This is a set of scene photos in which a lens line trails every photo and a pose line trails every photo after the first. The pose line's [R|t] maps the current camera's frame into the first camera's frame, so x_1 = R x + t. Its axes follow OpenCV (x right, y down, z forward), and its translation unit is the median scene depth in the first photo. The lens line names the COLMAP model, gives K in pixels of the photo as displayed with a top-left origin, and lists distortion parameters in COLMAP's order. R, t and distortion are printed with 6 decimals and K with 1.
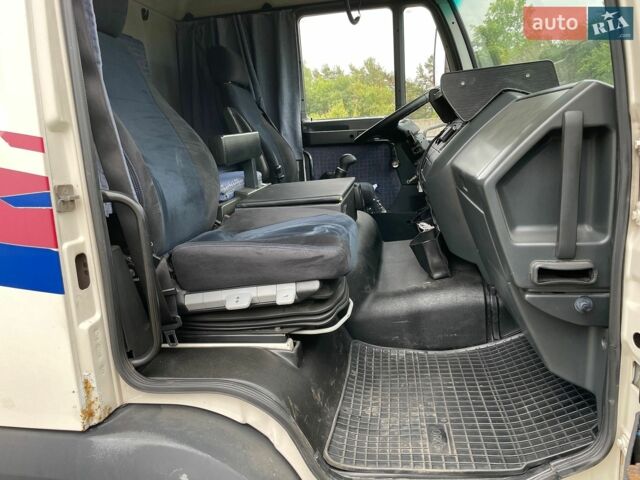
lens RADIAL K [[485.7, 0, 318.1], [0, 485.7, 241.0], [0, 0, 1]] dist [0.073261, -0.098576]
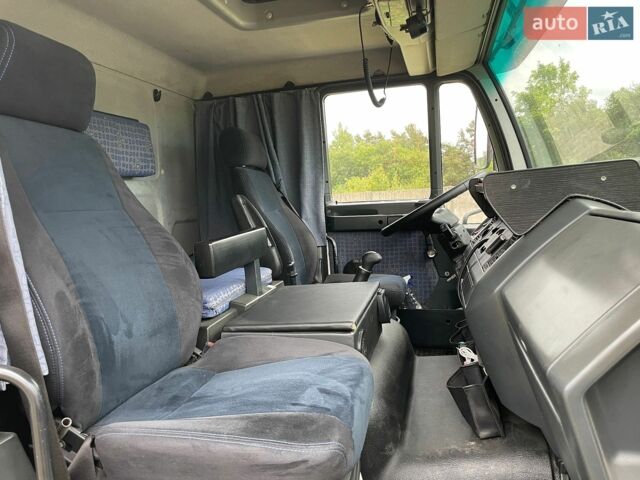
lens RADIAL K [[485.7, 0, 319.6], [0, 485.7, 240.8], [0, 0, 1]] dist [0.073261, -0.098576]
pose [[0.996615, 0.012367, -0.081273, 0.036162], [-0.022121, 0.992499, -0.120236, -0.086293], [0.079176, 0.121626, 0.989413, 0.144452]]
